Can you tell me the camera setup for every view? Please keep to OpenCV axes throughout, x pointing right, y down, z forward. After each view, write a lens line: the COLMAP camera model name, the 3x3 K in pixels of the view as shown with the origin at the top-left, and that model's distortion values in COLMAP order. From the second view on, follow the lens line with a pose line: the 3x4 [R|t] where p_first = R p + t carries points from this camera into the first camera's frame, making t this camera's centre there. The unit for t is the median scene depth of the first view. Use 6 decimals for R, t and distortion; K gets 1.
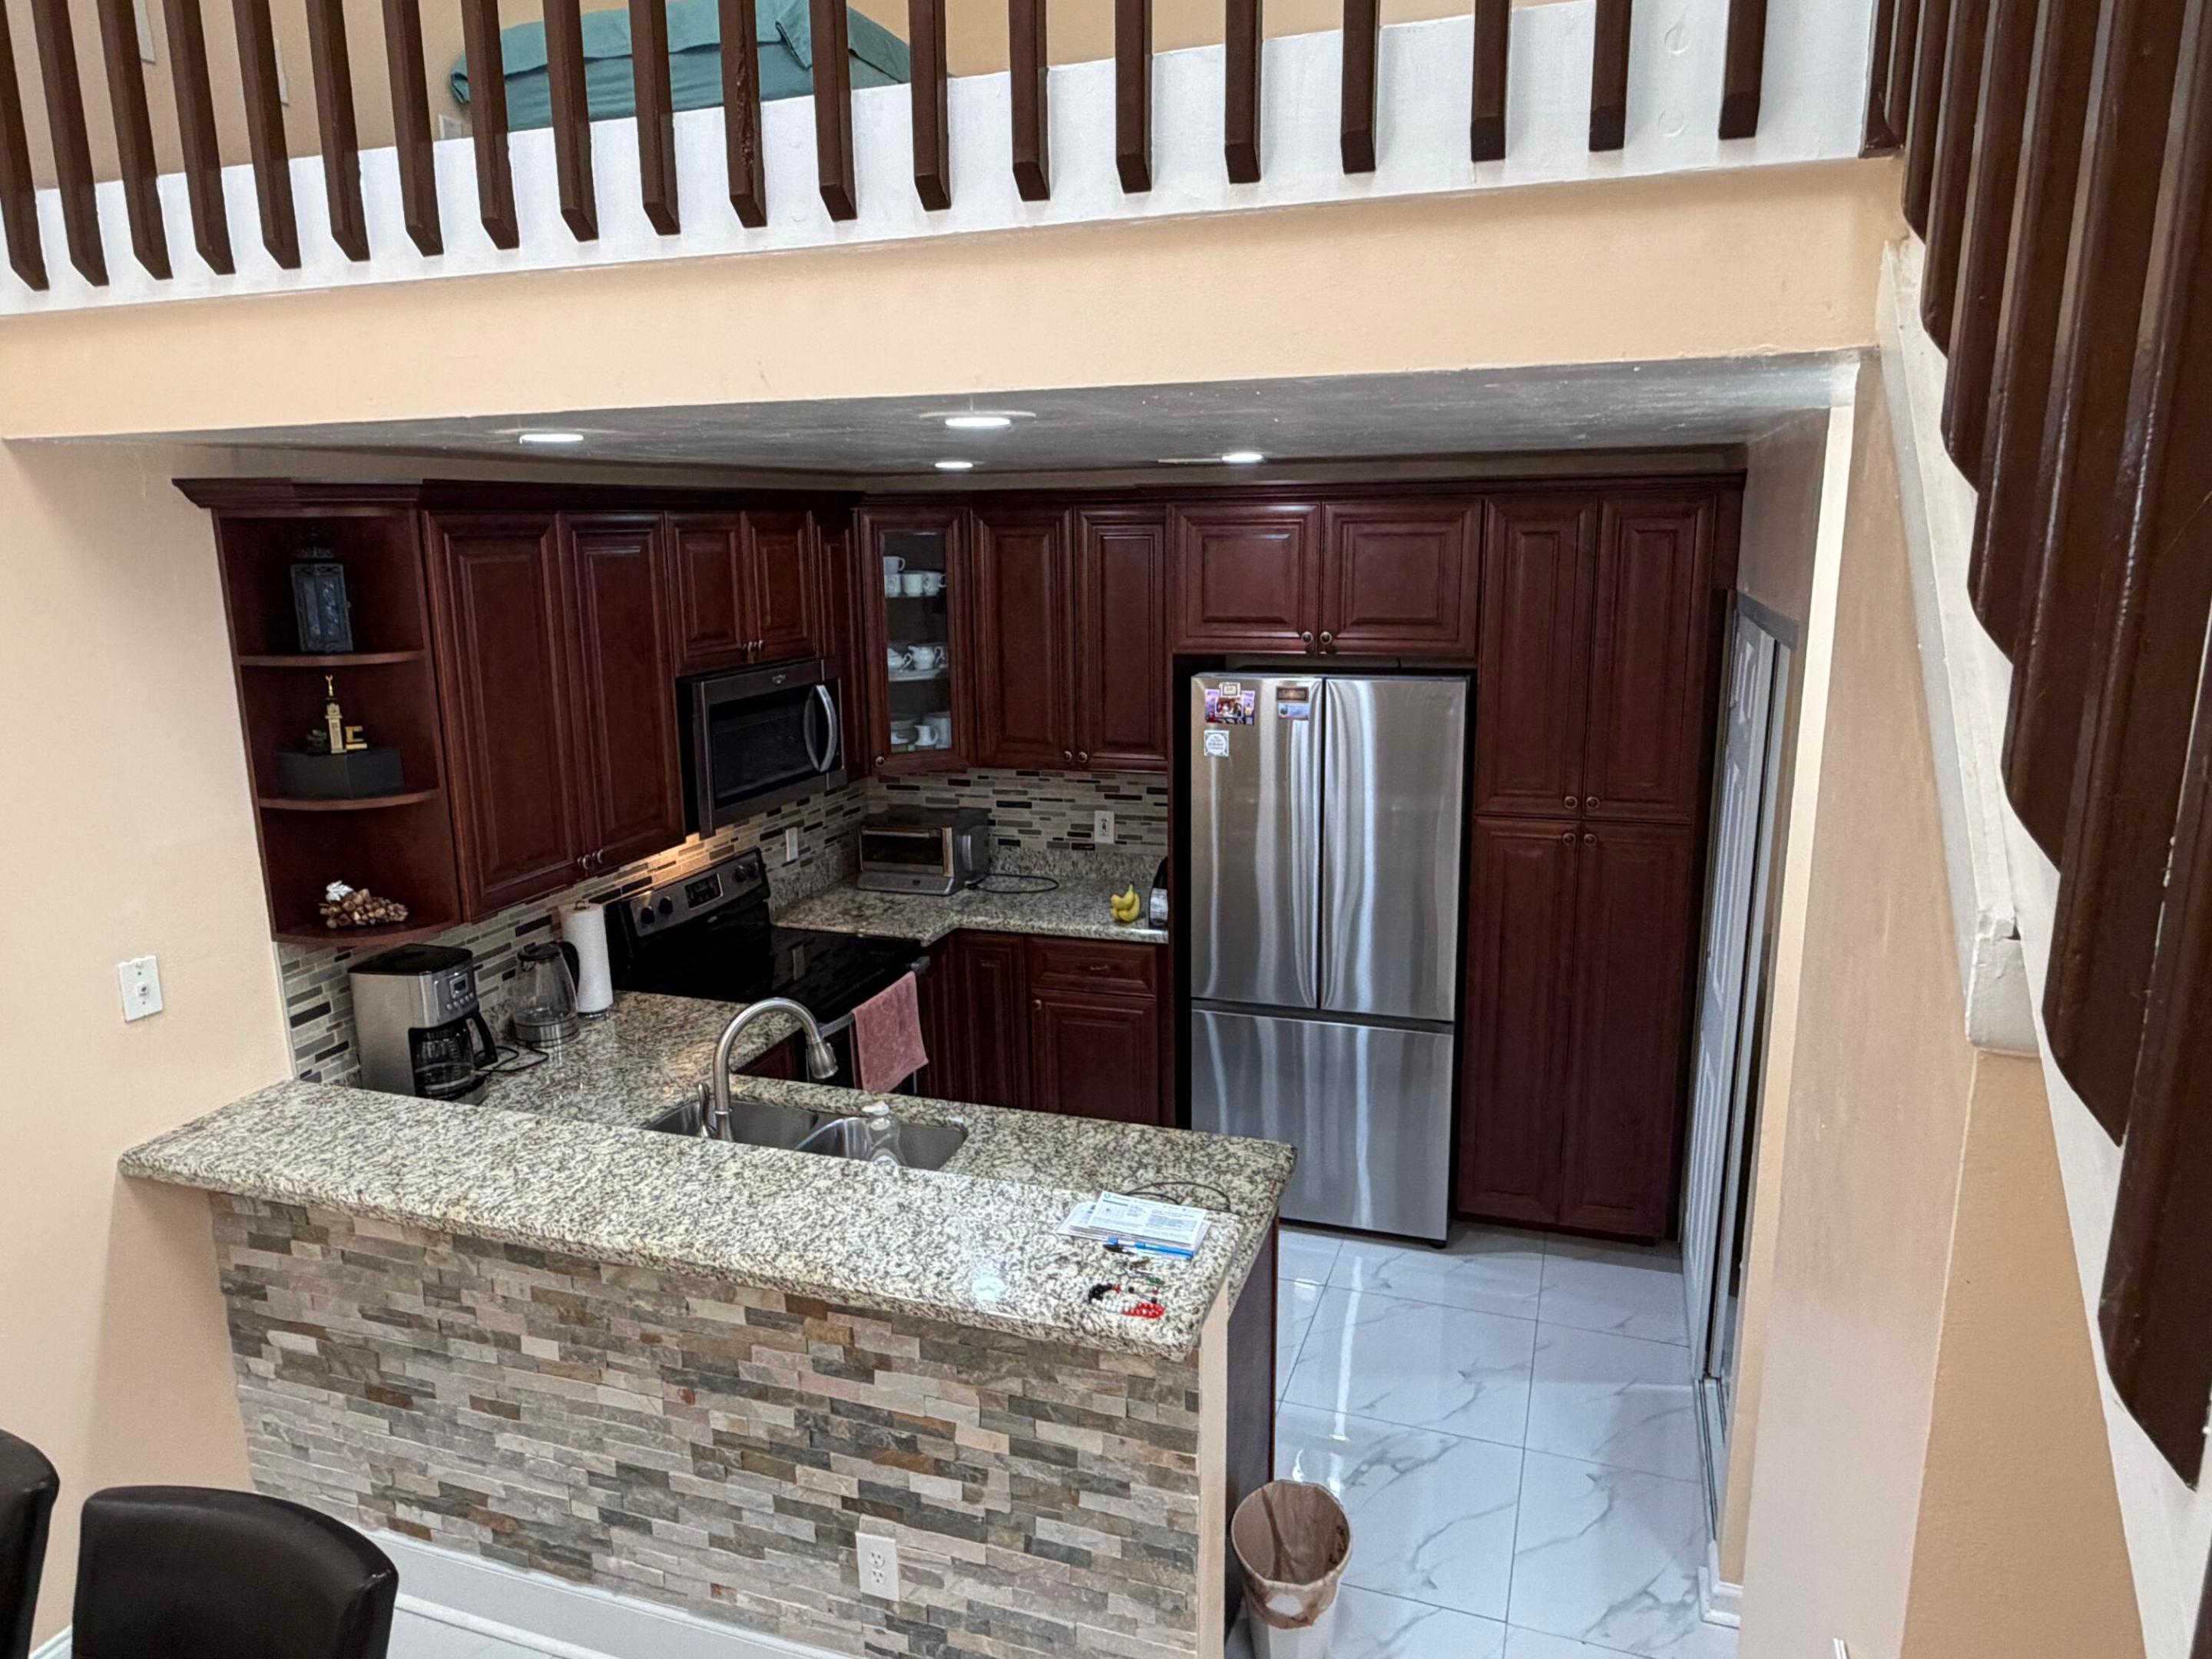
lens RADIAL K [[1429.8, 0, 1089.5], [0, 1429.8, 831.6], [0, 0, 1]] dist [0.001743, -0.000213]
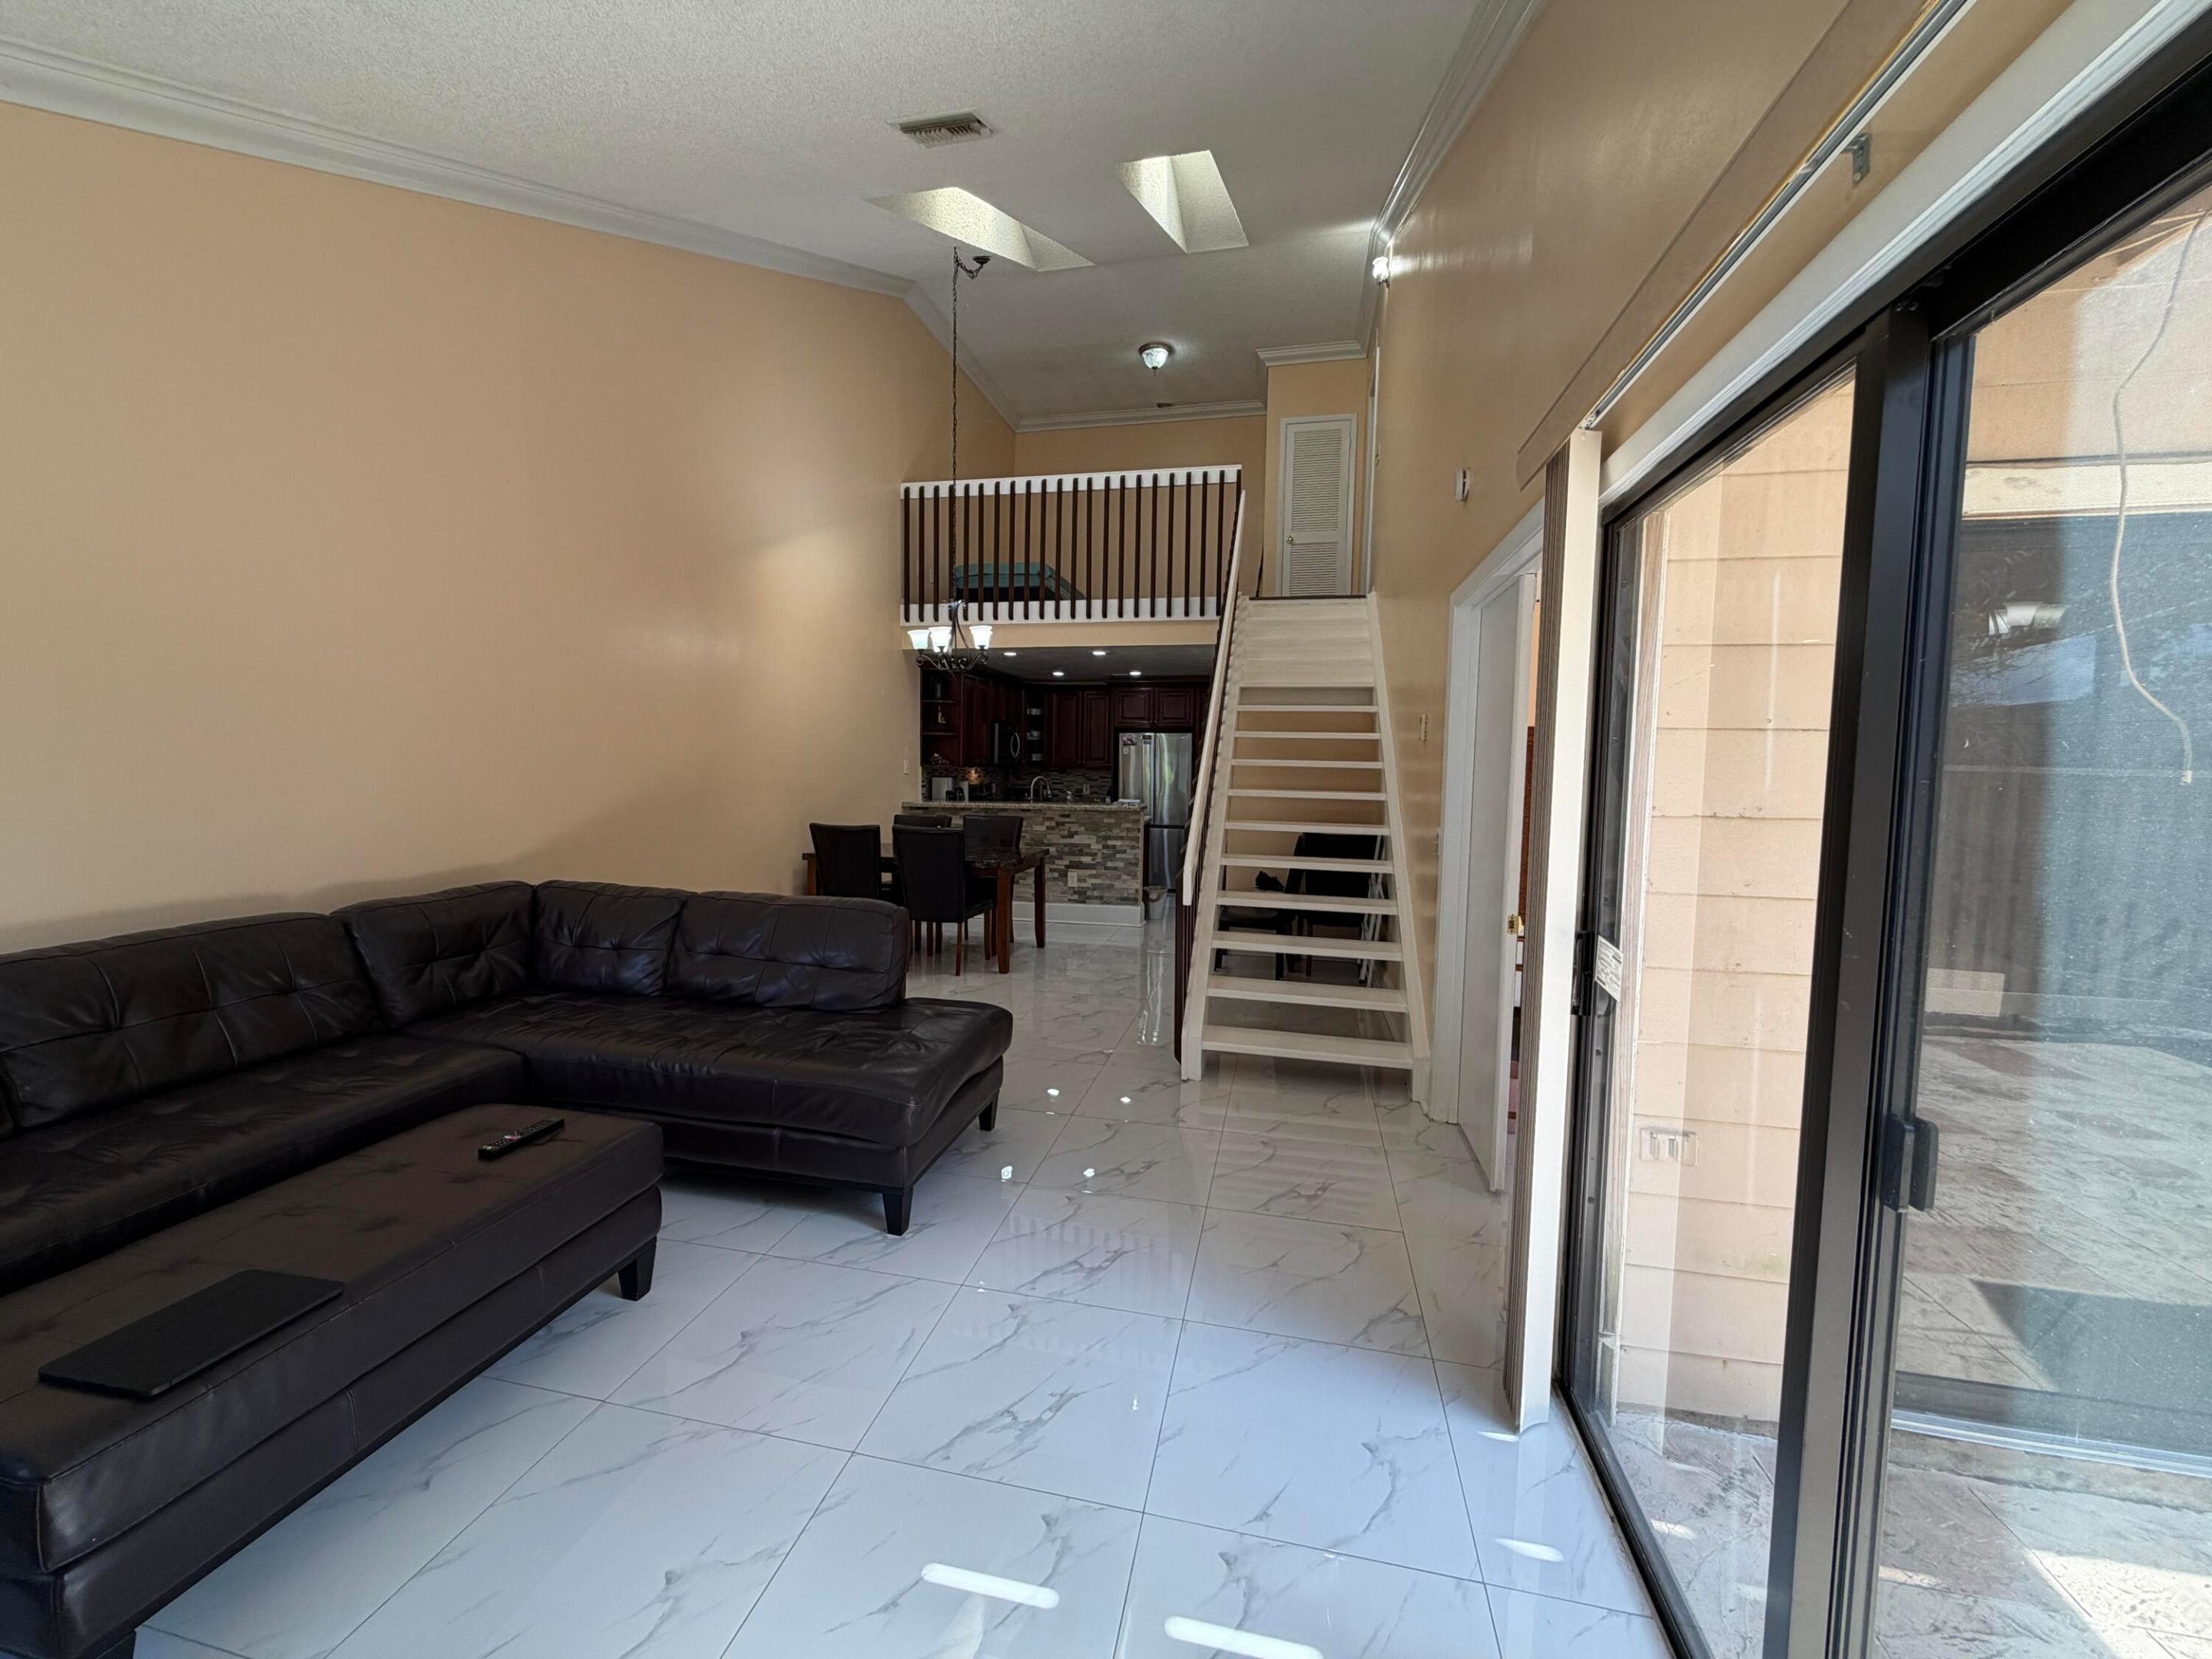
lens RADIAL K [[884.2, 0, 1096.4], [0, 884.2, 828.2], [0, 0, 1]] dist [0.001384, -0.000180]
pose [[0.992252, 0.018899, 0.122798, -0.374715], [-0.001060, 0.989616, -0.143734, 0.657788], [-0.124239, 0.142490, 0.981968, -1.695871]]
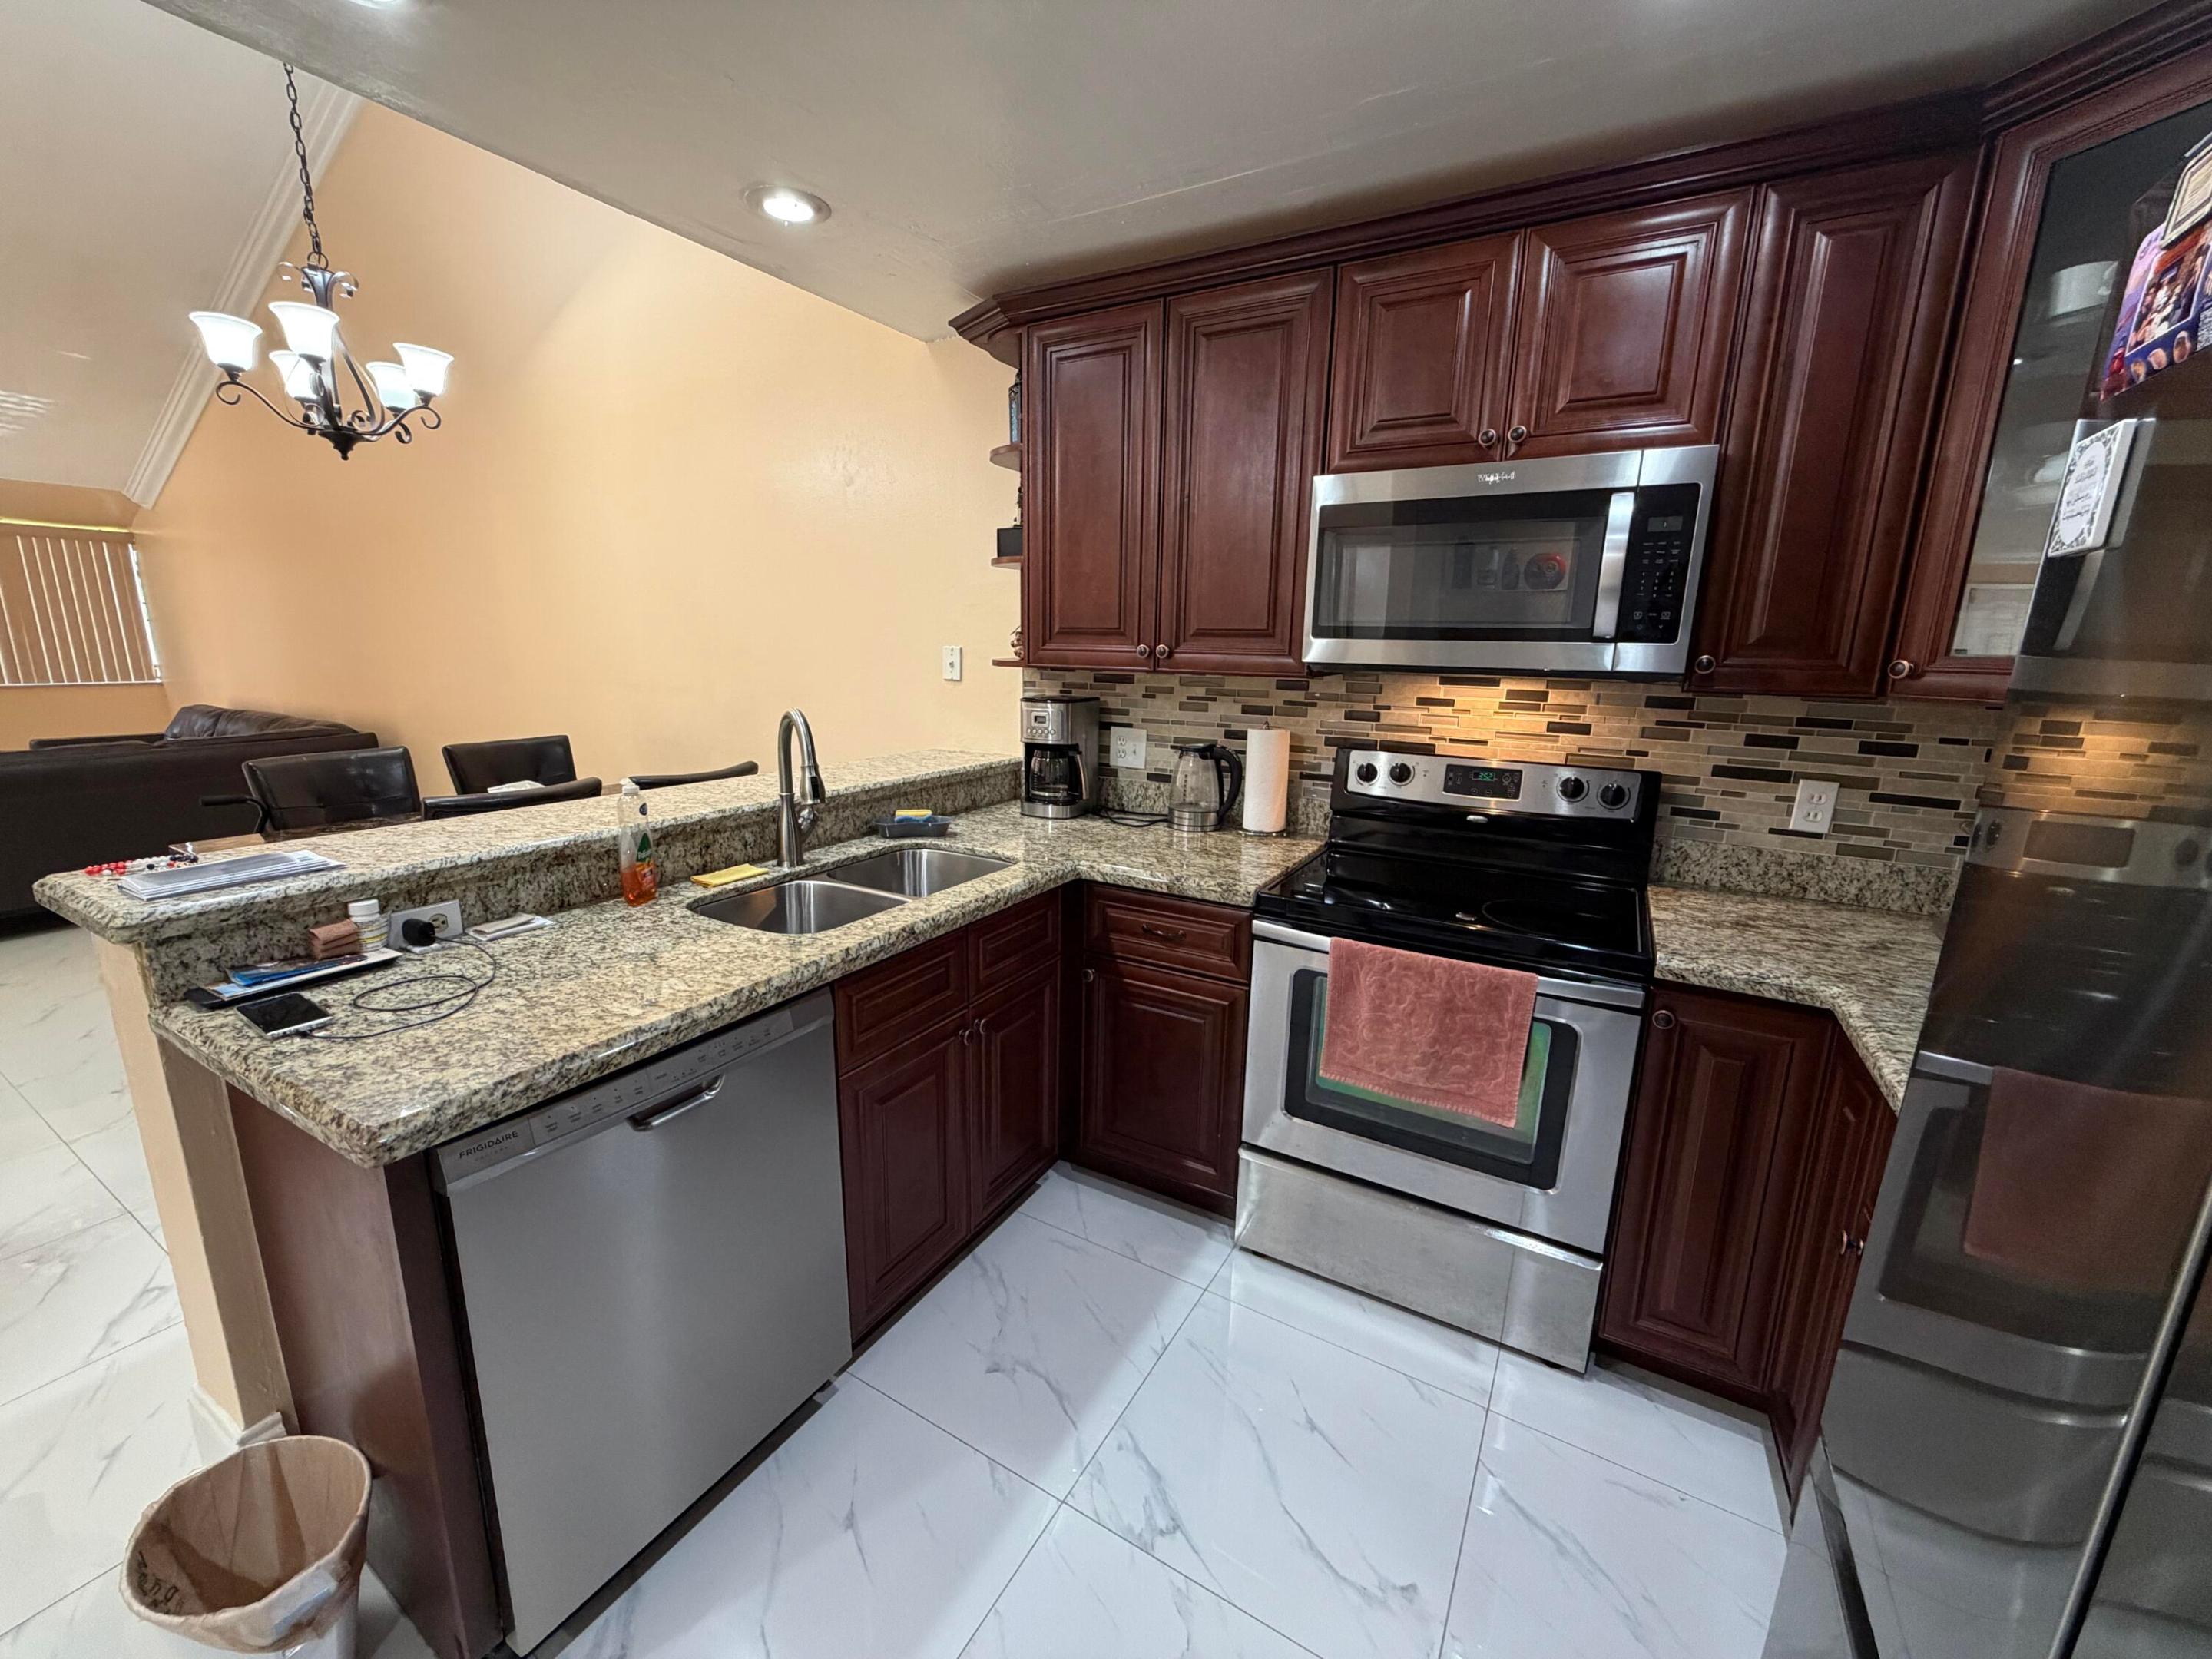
lens RADIAL K [[884.2, 0, 1091.2], [0, 884.2, 831.1], [0, 0, 1]] dist [0.001384, -0.000180]
pose [[-0.193870, 0.220953, -0.955821, 0.372048], [-0.222844, 0.938918, 0.262246, -0.020118], [0.955382, 0.263840, -0.132790, 1.268478]]
